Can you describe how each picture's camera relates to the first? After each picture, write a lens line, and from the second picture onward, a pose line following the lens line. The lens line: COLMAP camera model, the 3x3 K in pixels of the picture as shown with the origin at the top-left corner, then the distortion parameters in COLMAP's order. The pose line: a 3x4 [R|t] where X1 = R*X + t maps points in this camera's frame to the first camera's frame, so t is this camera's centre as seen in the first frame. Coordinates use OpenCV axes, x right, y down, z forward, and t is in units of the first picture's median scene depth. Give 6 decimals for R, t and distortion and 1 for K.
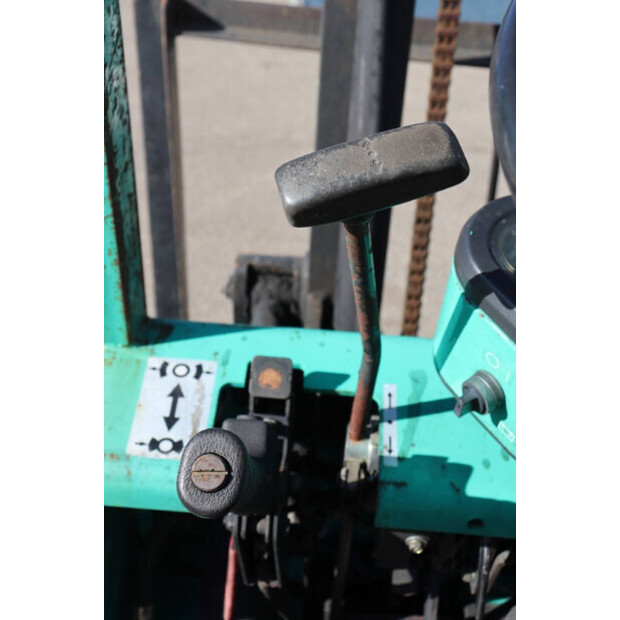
lens RADIAL K [[841.3, 0, 308.9], [0, 841.3, 308.2], [0, 0, 1]] dist [0.034754, 0.000000]
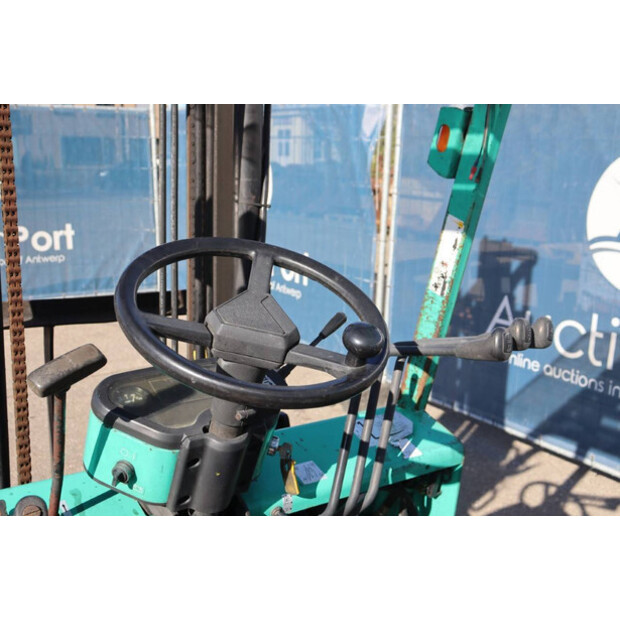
lens RADIAL K [[794.7, 0, 309.0], [0, 794.7, 308.6], [0, 0, 1]] dist [0.008027, 0.000000]
pose [[0.790169, -0.155952, 0.592715, -0.443793], [0.319210, 0.930281, -0.180780, 0.194915], [-0.523199, 0.332048, 0.784861, -0.749961]]
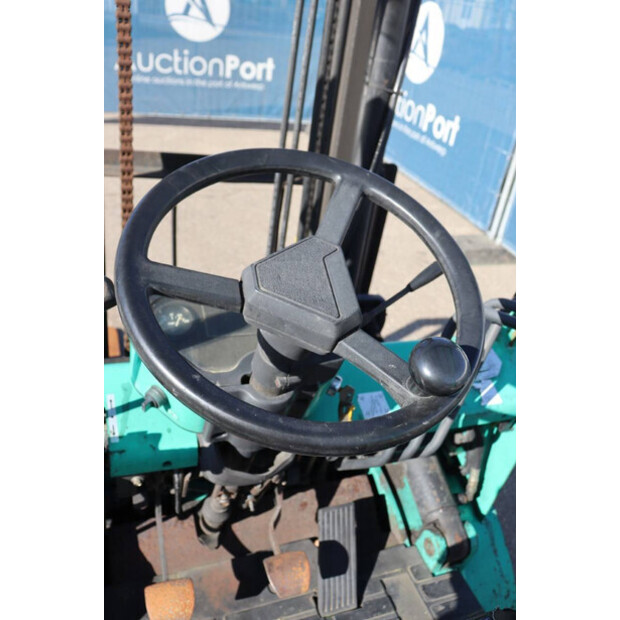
lens RADIAL K [[590.8, 0, 311.1], [0, 590.8, 312.4], [0, 0, 1]] dist [-0.069157, 0.000000]
pose [[0.922187, -0.127855, 0.364999, 0.063497], [0.116508, 0.991772, 0.053045, -0.097572], [-0.368778, -0.006392, 0.929496, -0.280645]]
